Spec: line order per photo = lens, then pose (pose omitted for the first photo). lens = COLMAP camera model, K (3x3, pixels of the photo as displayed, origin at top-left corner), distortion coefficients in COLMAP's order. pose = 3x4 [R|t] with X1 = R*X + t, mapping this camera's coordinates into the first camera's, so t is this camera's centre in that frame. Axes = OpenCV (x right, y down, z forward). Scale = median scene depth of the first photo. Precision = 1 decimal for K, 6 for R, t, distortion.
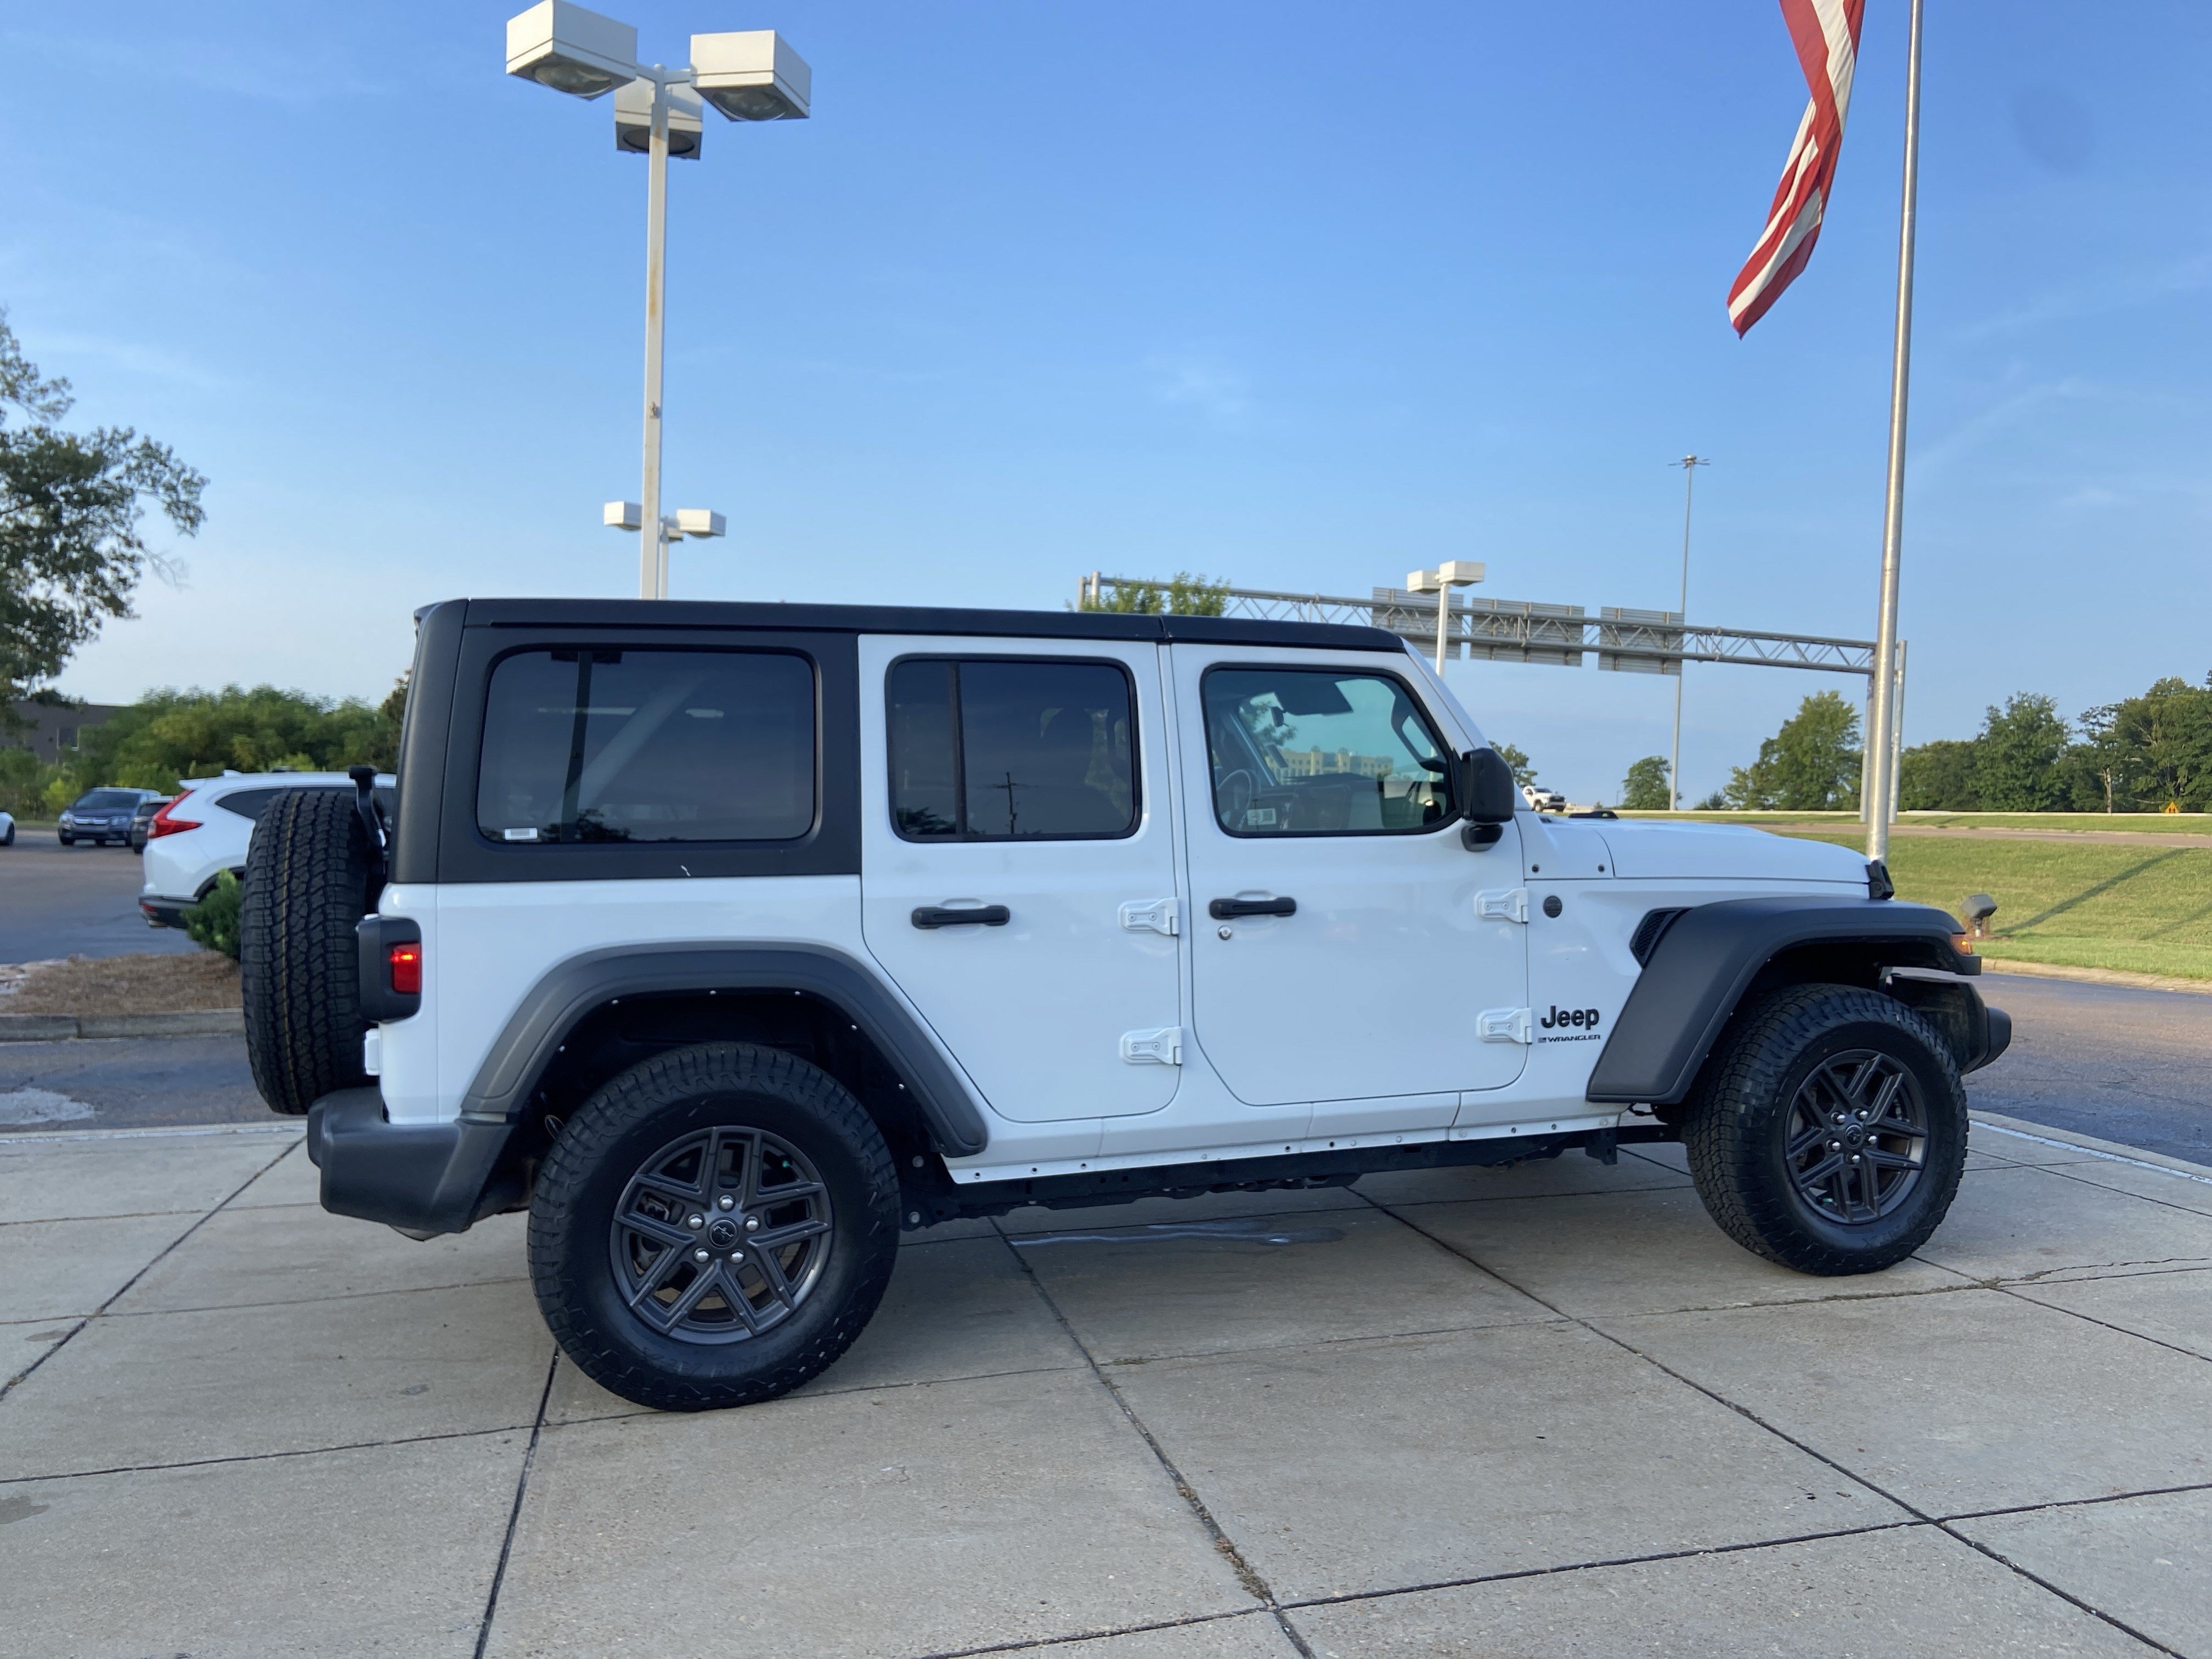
lens RADIAL K [[1668.1, 0, 1083.5], [0, 1668.1, 828.2], [0, 0, 1]] dist [0.120890, -0.152643]
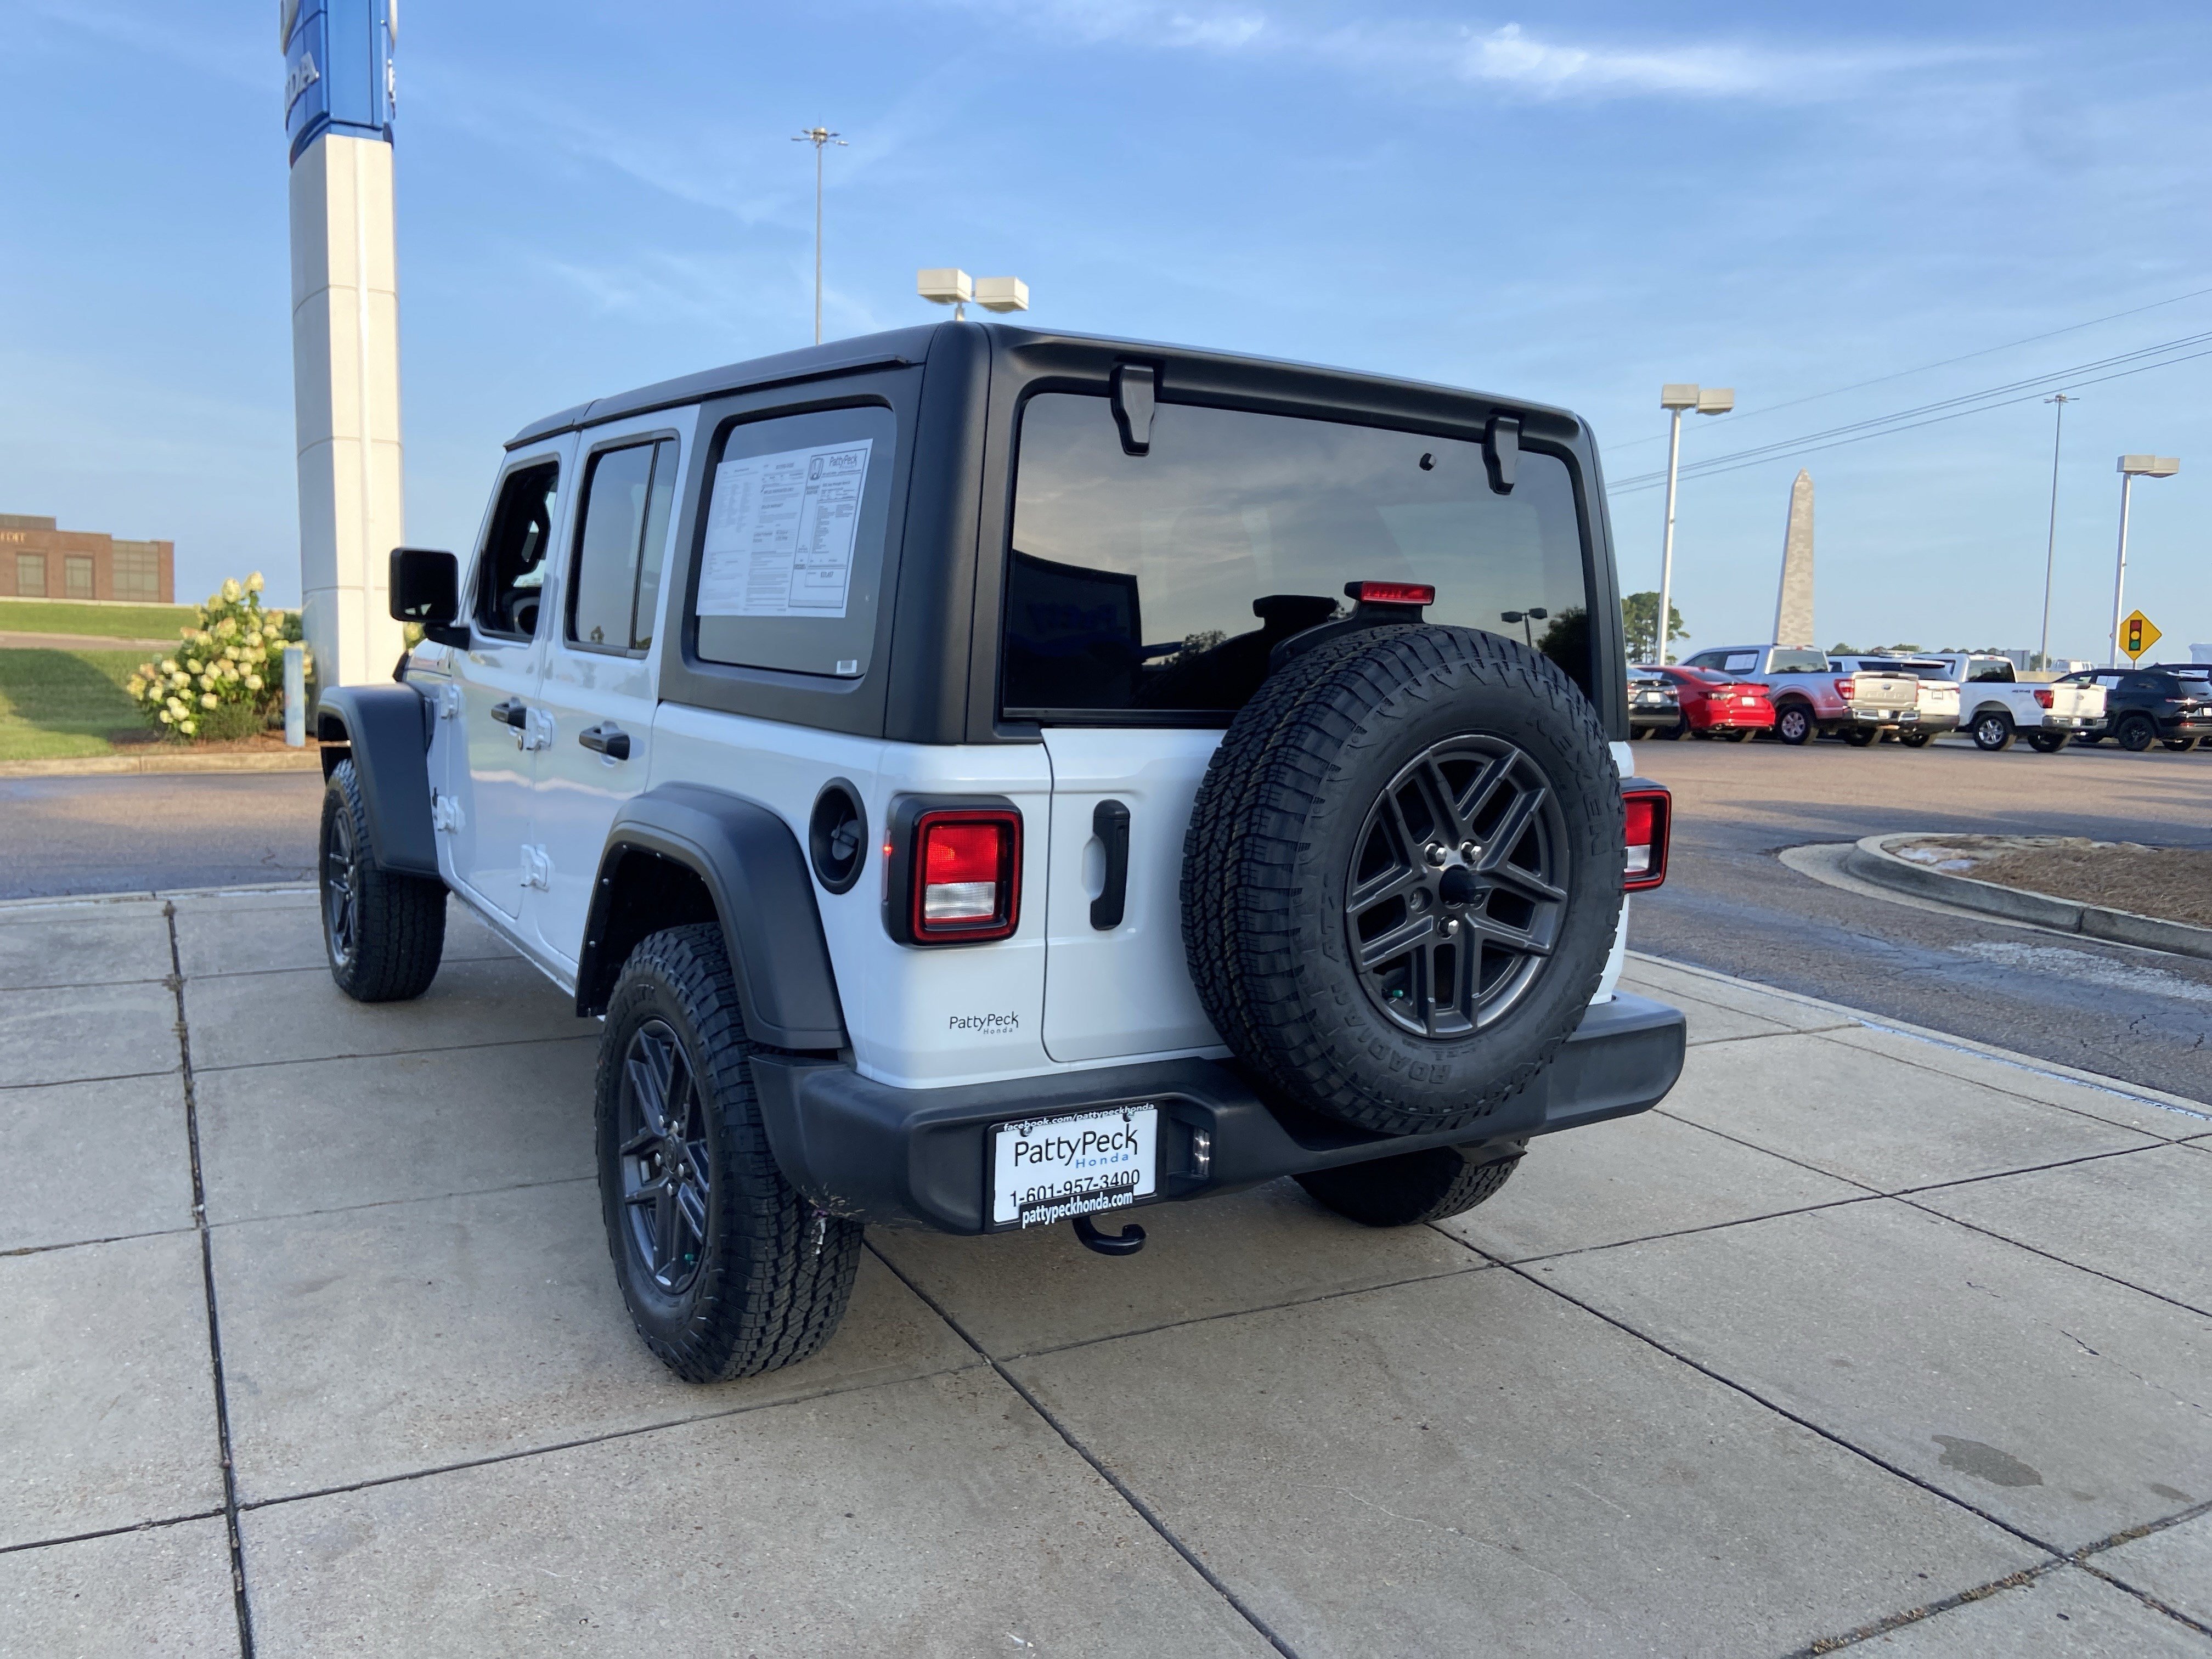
lens RADIAL K [[1668.1, 0, 1081.4], [0, 1668.1, 809.9], [0, 0, 1]] dist [0.120890, -0.152643]
pose [[-0.258882, -0.111611, 0.959439, -1.037410], [-0.029860, 0.993752, 0.107545, -0.016304], [-0.965447, -0.000807, -0.260597, 1.310317]]
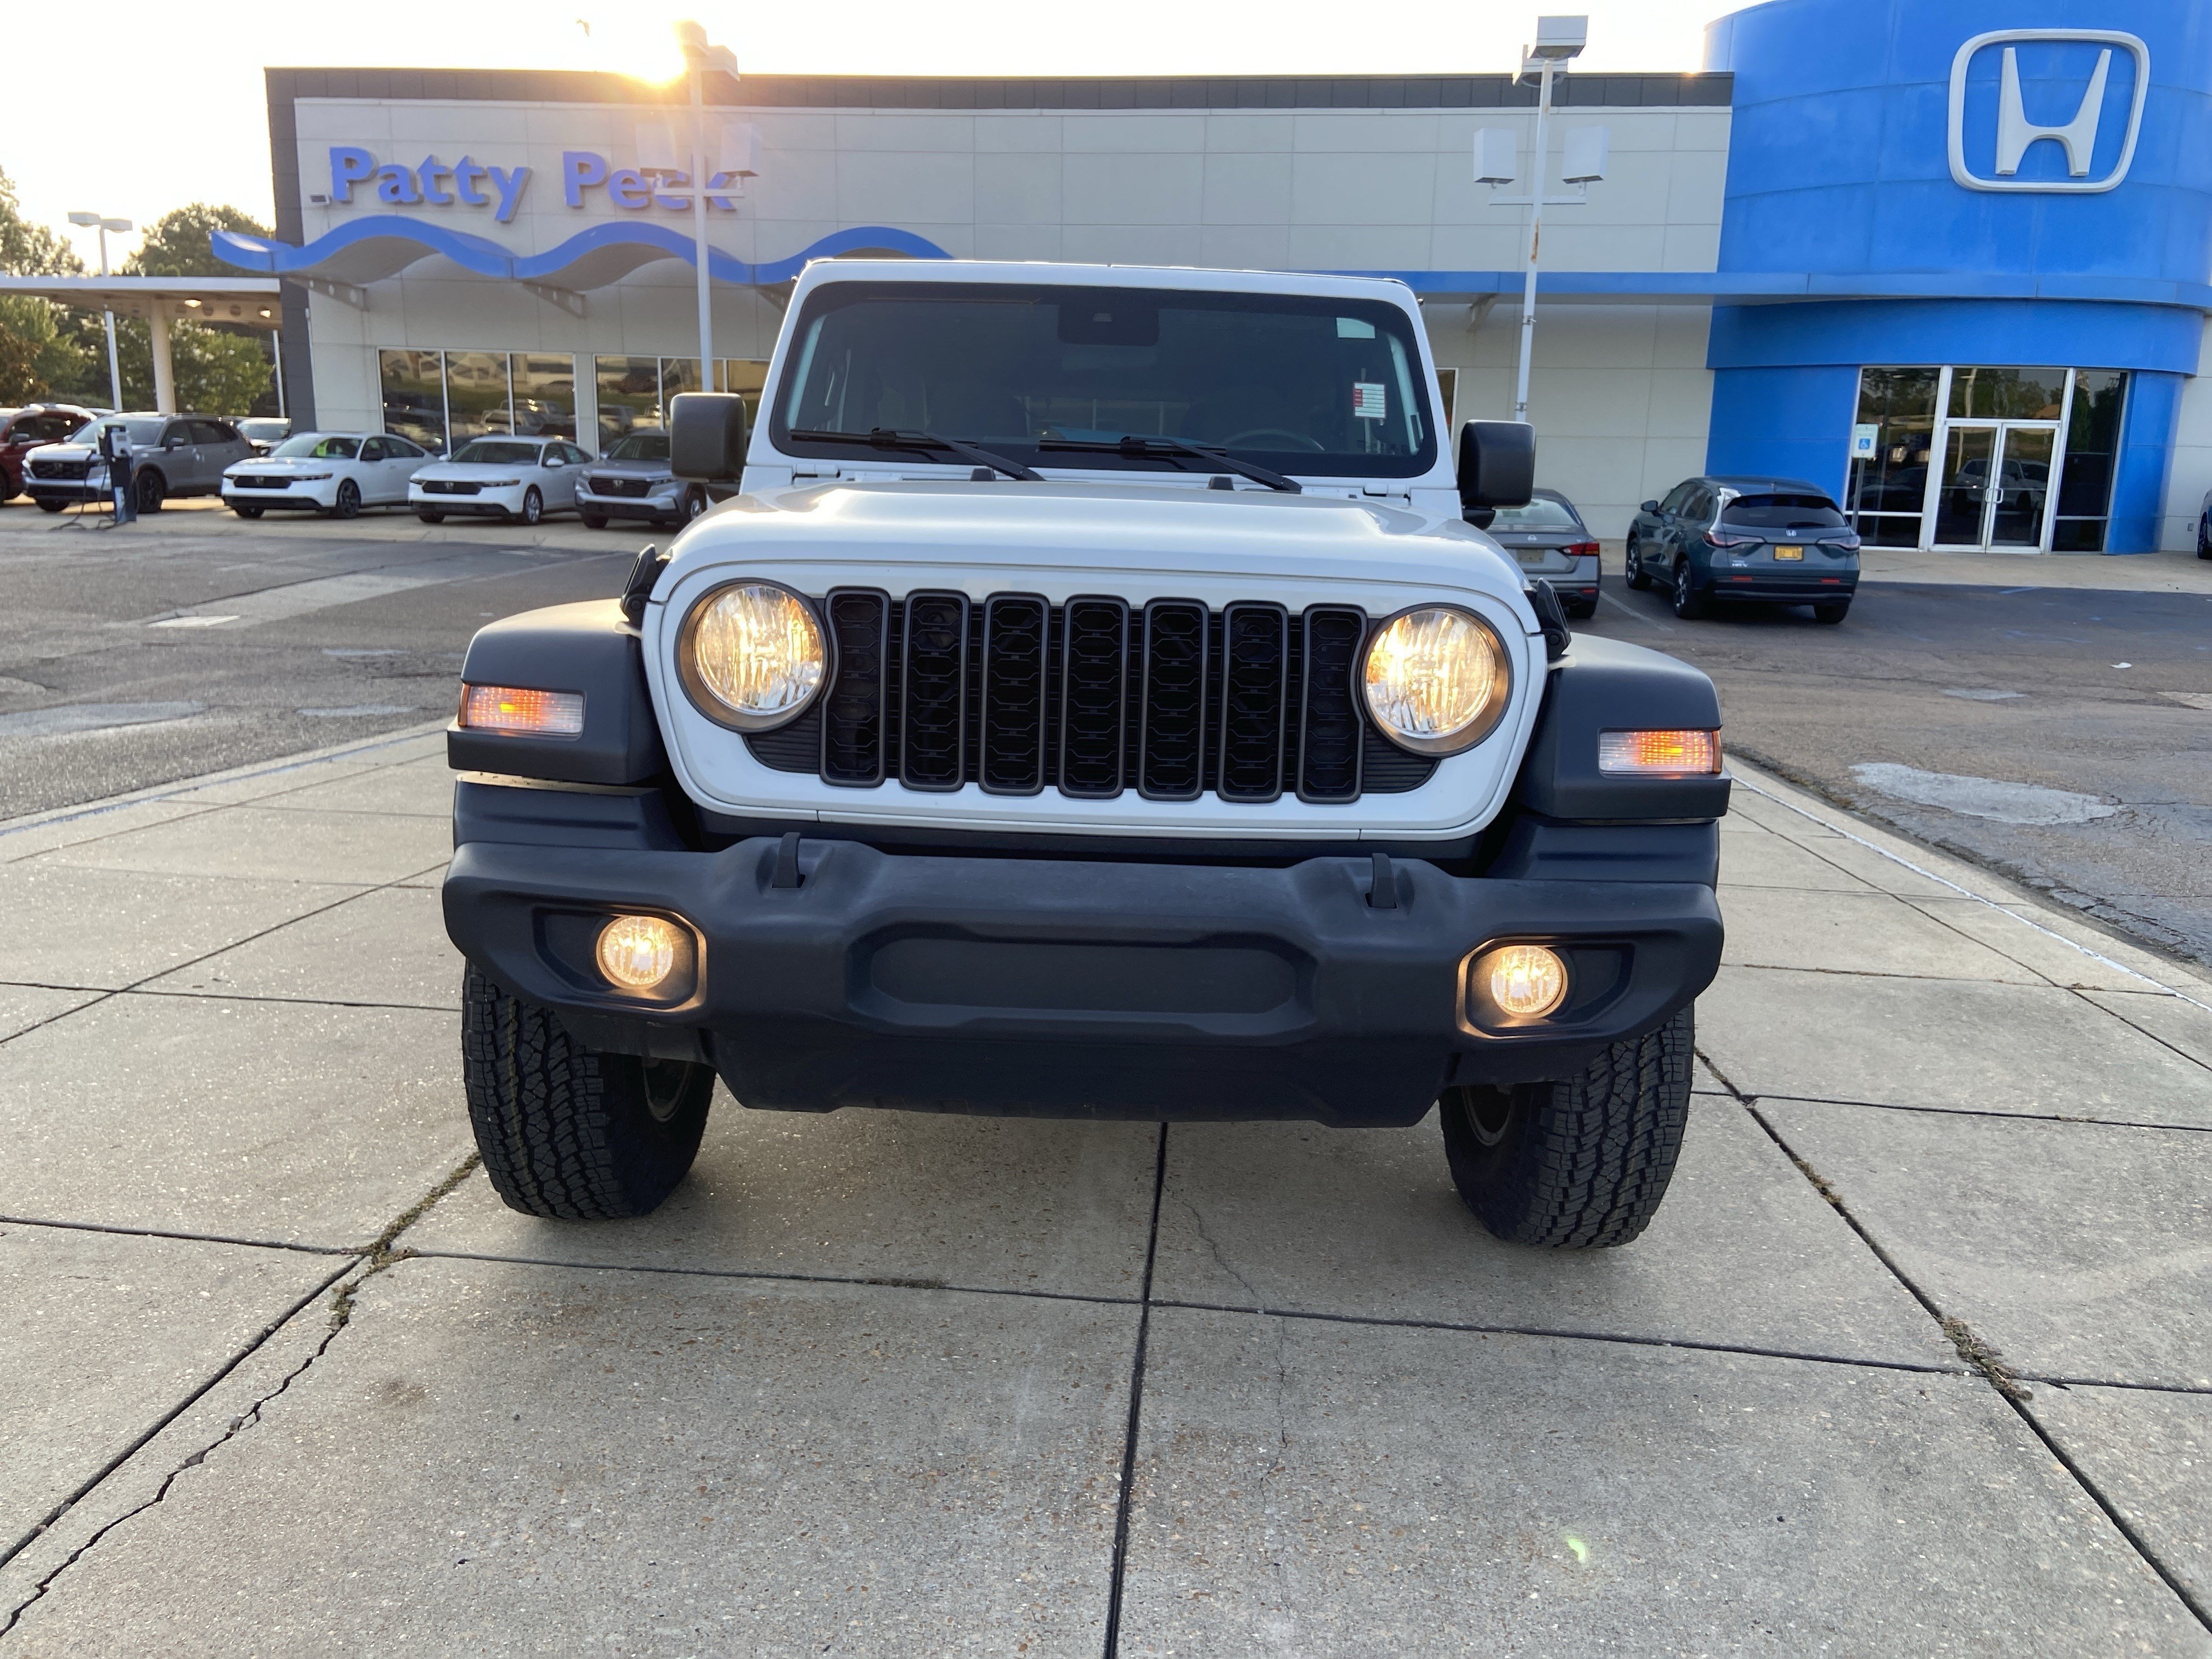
lens RADIAL K [[1668.1, 0, 1102.4], [0, 1668.1, 790.0], [0, 0, 1]] dist [0.120890, -0.152643]
pose [[-0.308852, 0.146102, -0.939821, 1.067657], [-0.041150, 0.985153, 0.166672, 0.001189], [0.950219, 0.090151, -0.298255, 1.518309]]
